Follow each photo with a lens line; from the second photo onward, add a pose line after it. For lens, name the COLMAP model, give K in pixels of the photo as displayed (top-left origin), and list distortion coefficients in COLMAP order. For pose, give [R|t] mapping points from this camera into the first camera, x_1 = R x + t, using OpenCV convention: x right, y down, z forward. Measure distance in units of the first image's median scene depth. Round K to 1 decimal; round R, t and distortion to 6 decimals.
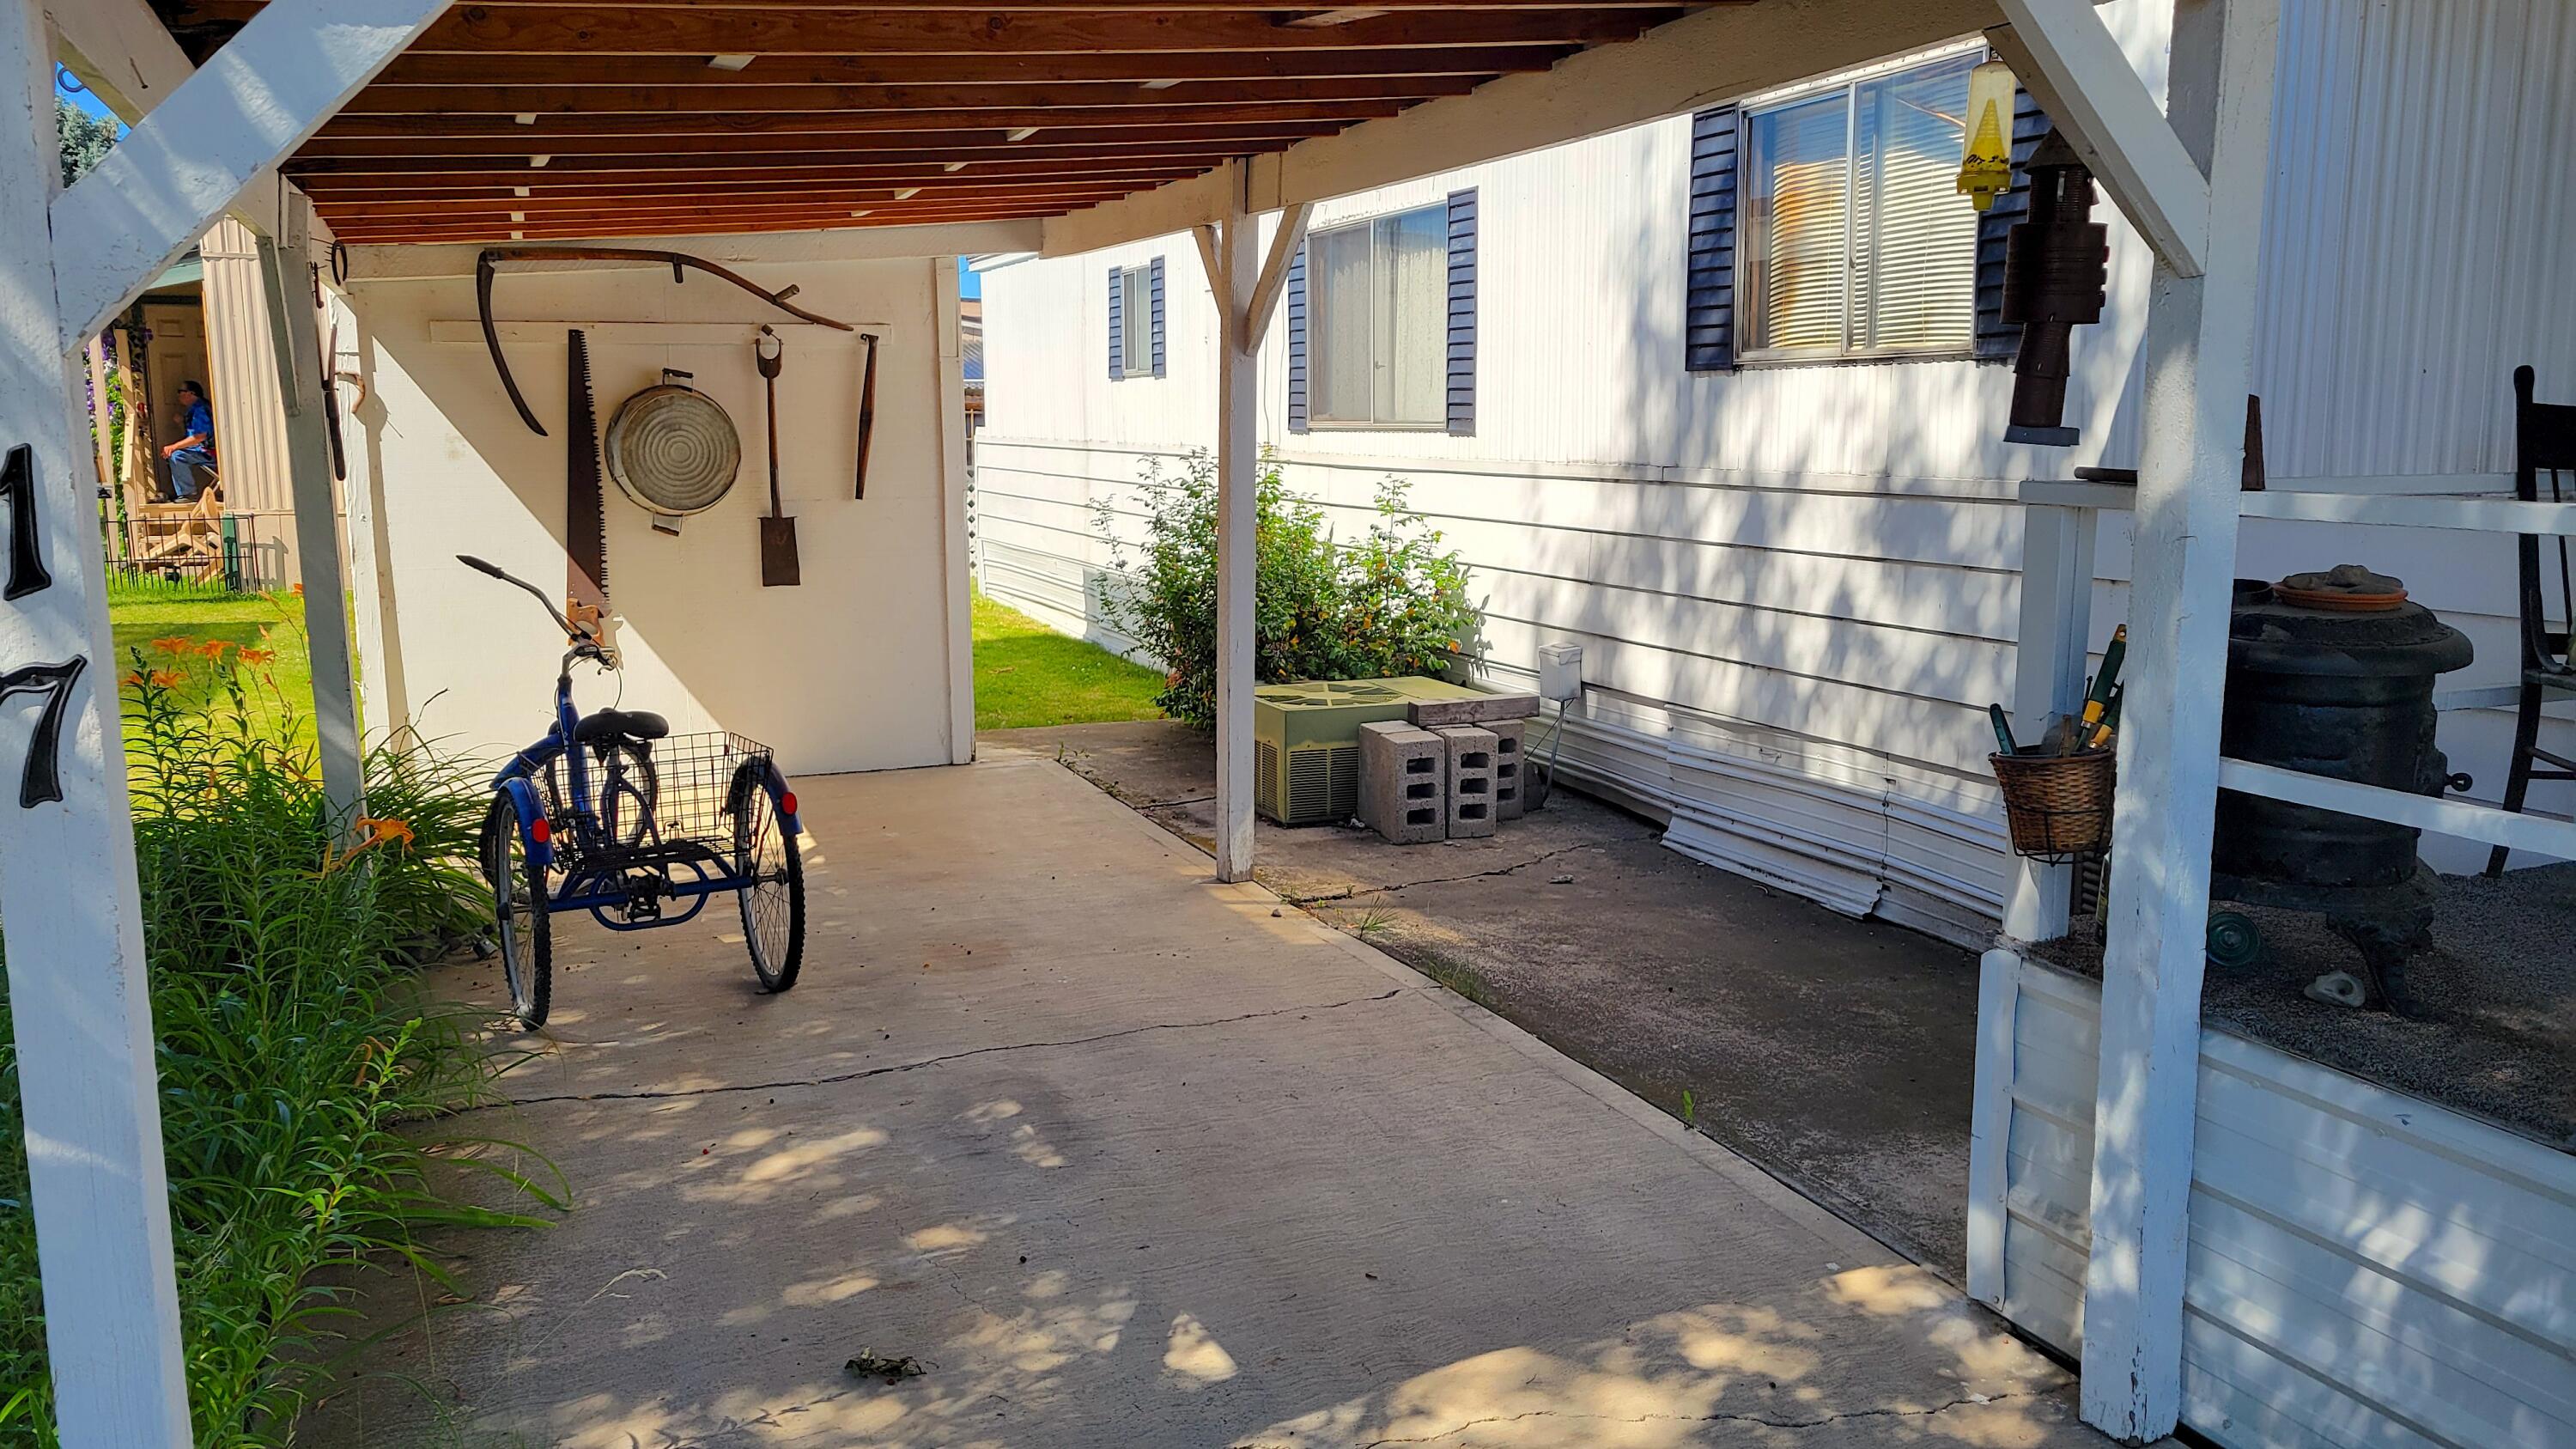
lens RADIAL K [[1982.4, 0, 1293.7], [0, 1982.4, 769.8], [0, 0, 1]] dist [0.046559, 0.000519]
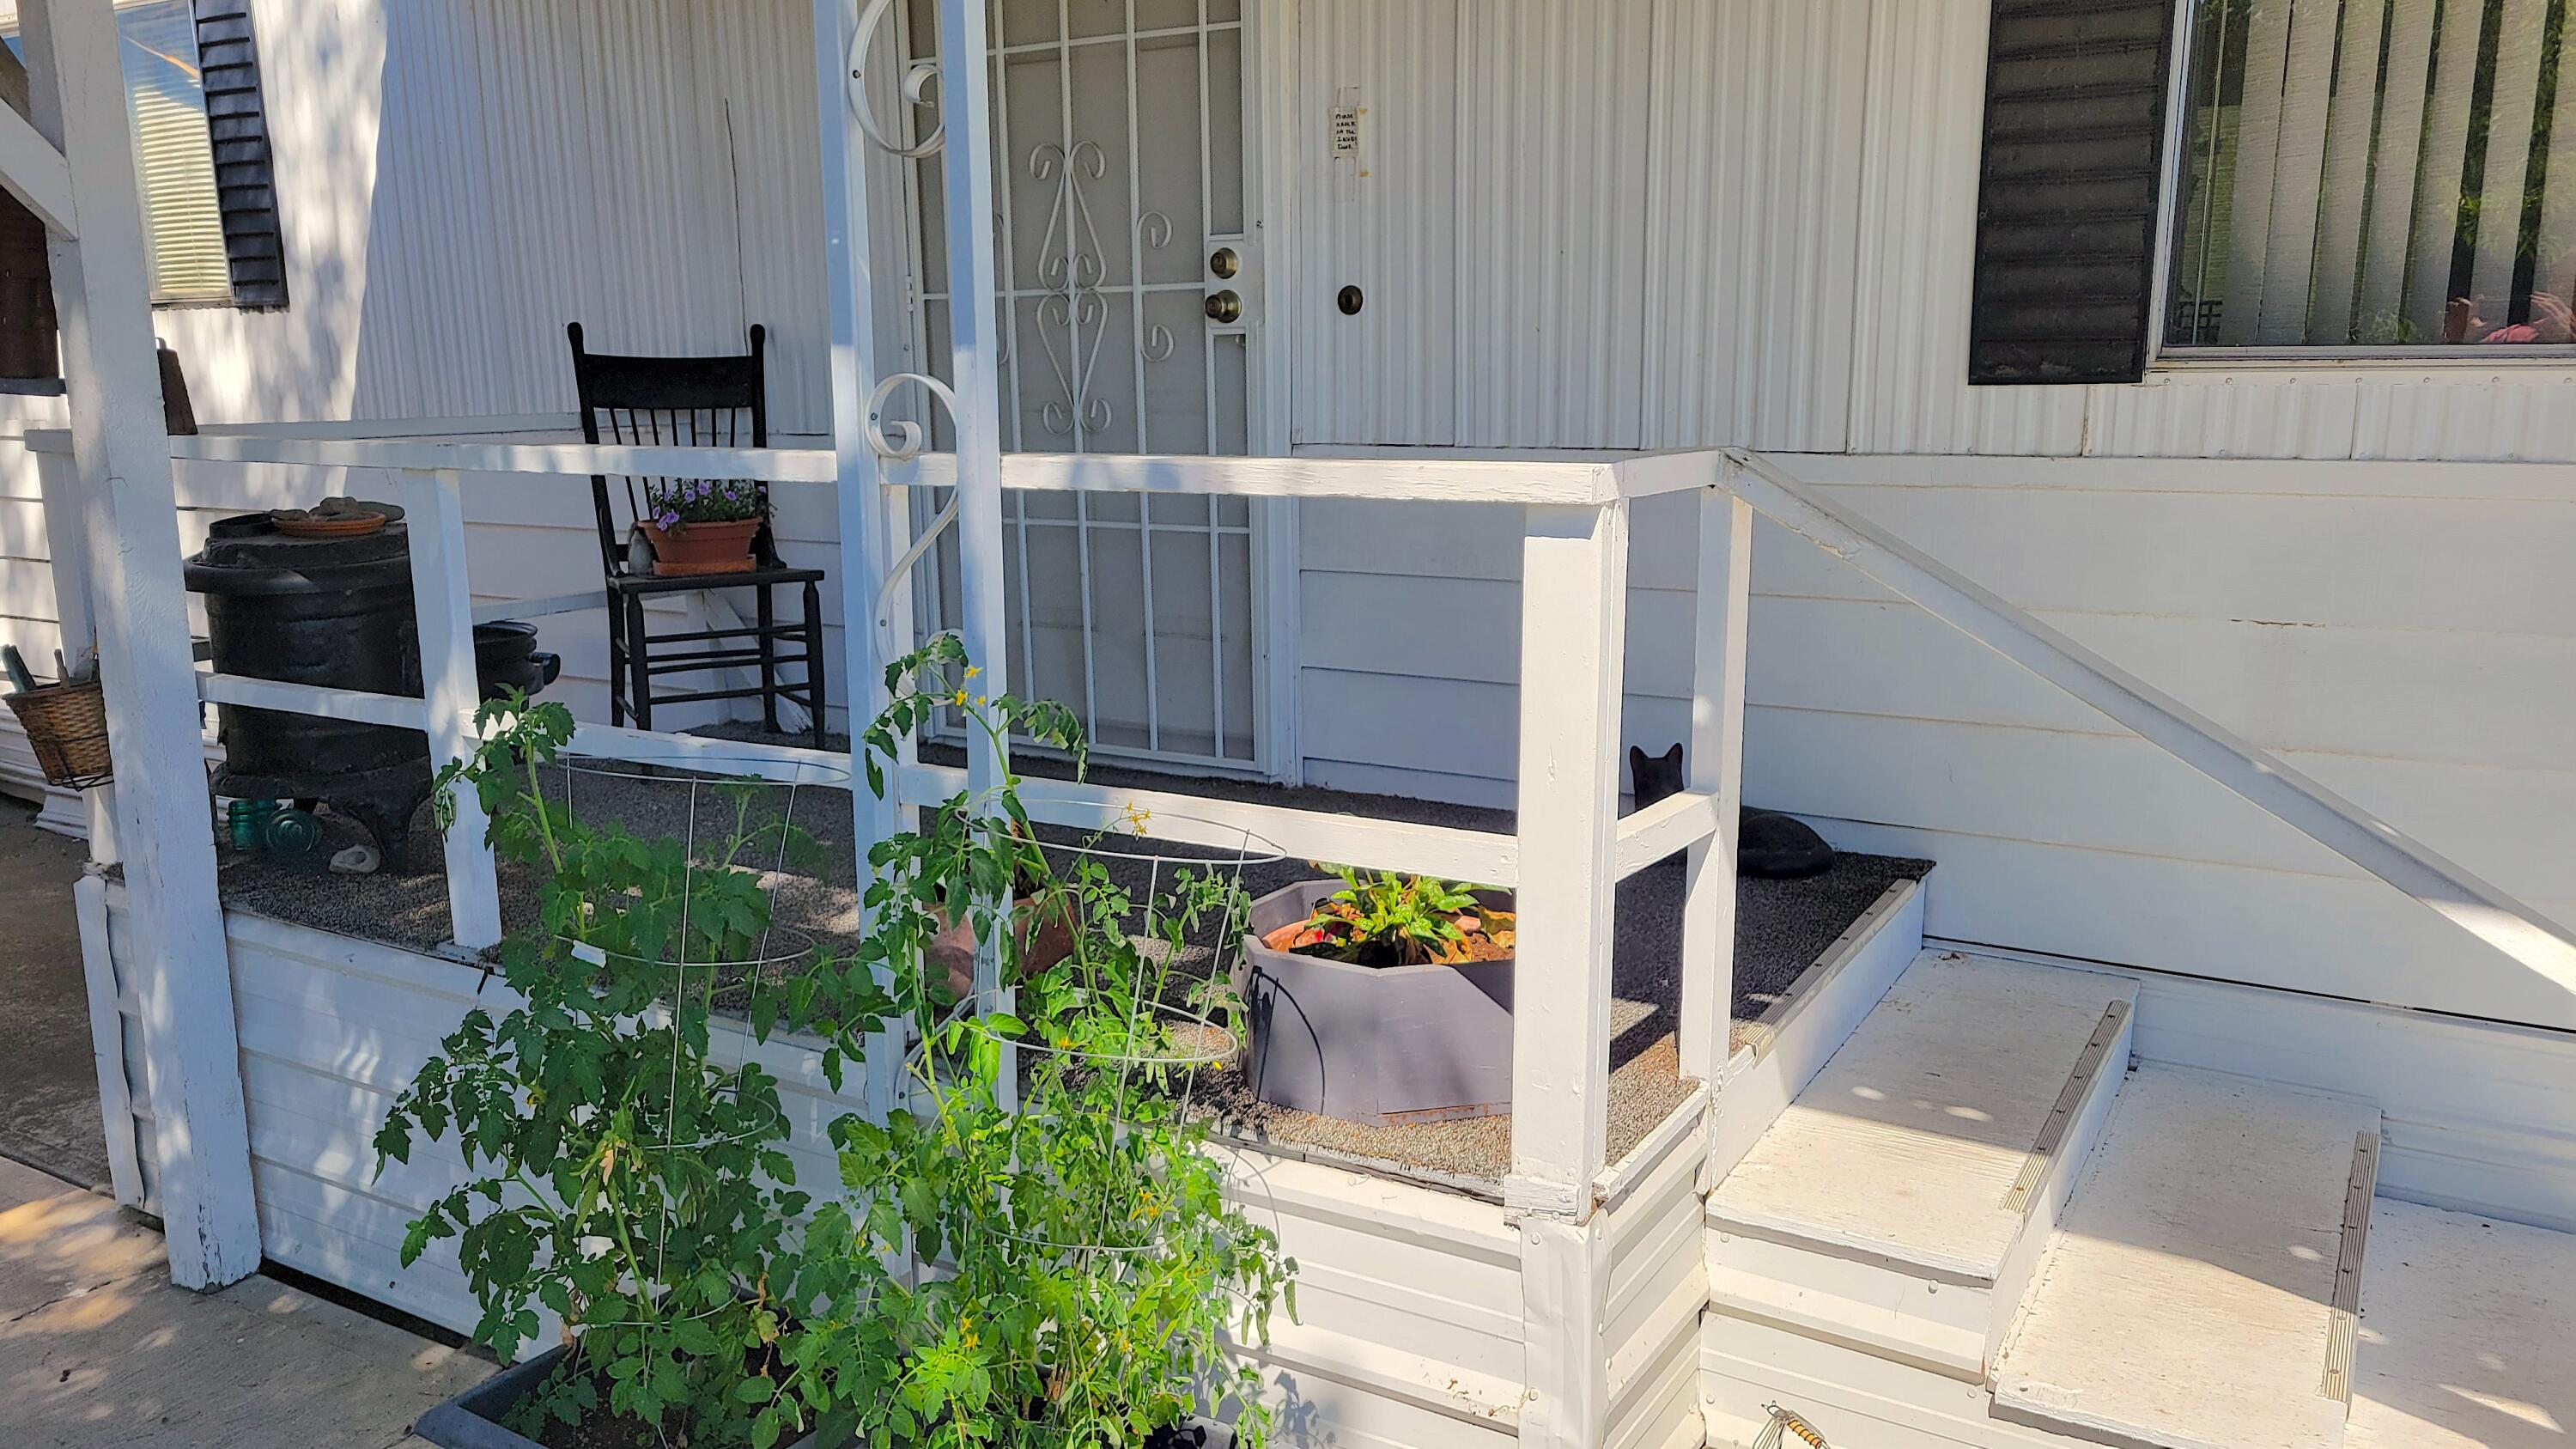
lens RADIAL K [[1982.4, 0, 1293.7], [0, 1982.4, 769.8], [0, 0, 1]] dist [0.046559, 0.000519]
pose [[0.809706, -0.132810, 0.571610, 0.159403], [0.116048, 0.991056, 0.065879, 0.022924], [-0.575248, 0.012991, 0.817876, -0.143016]]
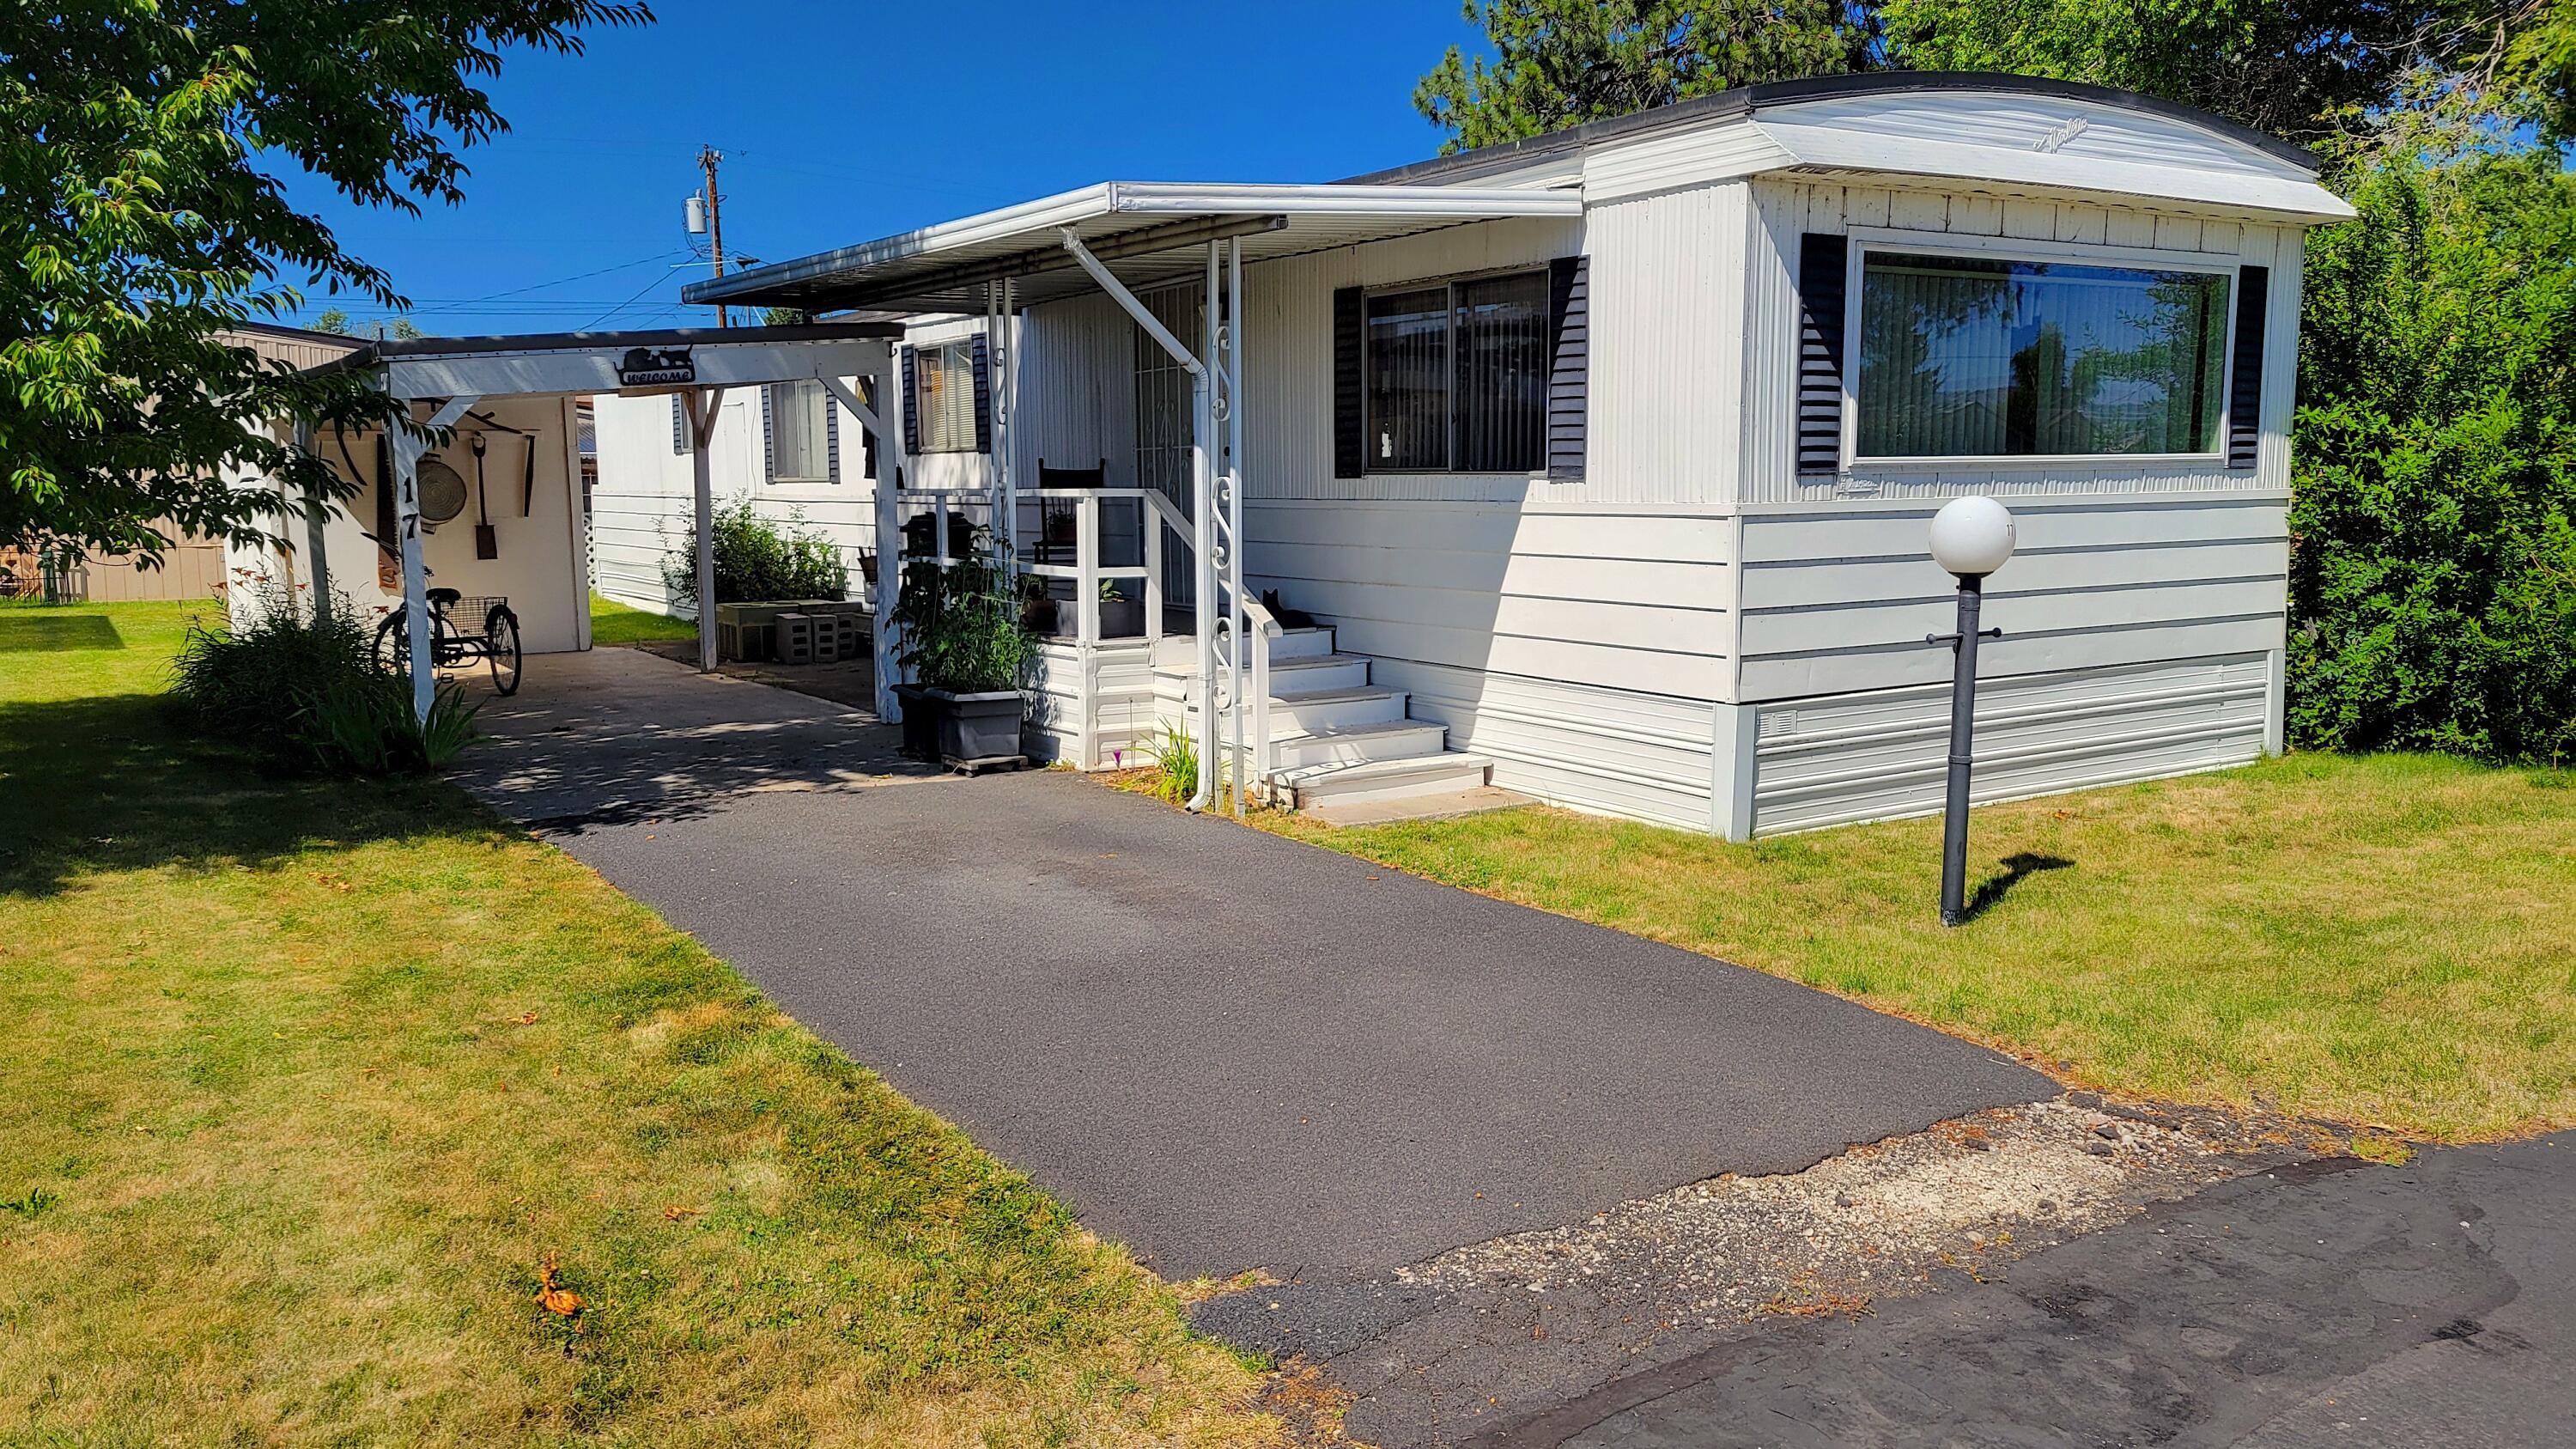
lens RADIAL K [[1982.4, 0, 1293.7], [0, 1982.4, 769.8], [0, 0, 1]] dist [0.046559, 0.000519]
pose [[0.984718, -0.031944, 0.171202, 0.285779], [0.037267, 0.998914, -0.027966, 0.306054], [-0.170123, 0.033919, 0.984839, -1.657861]]
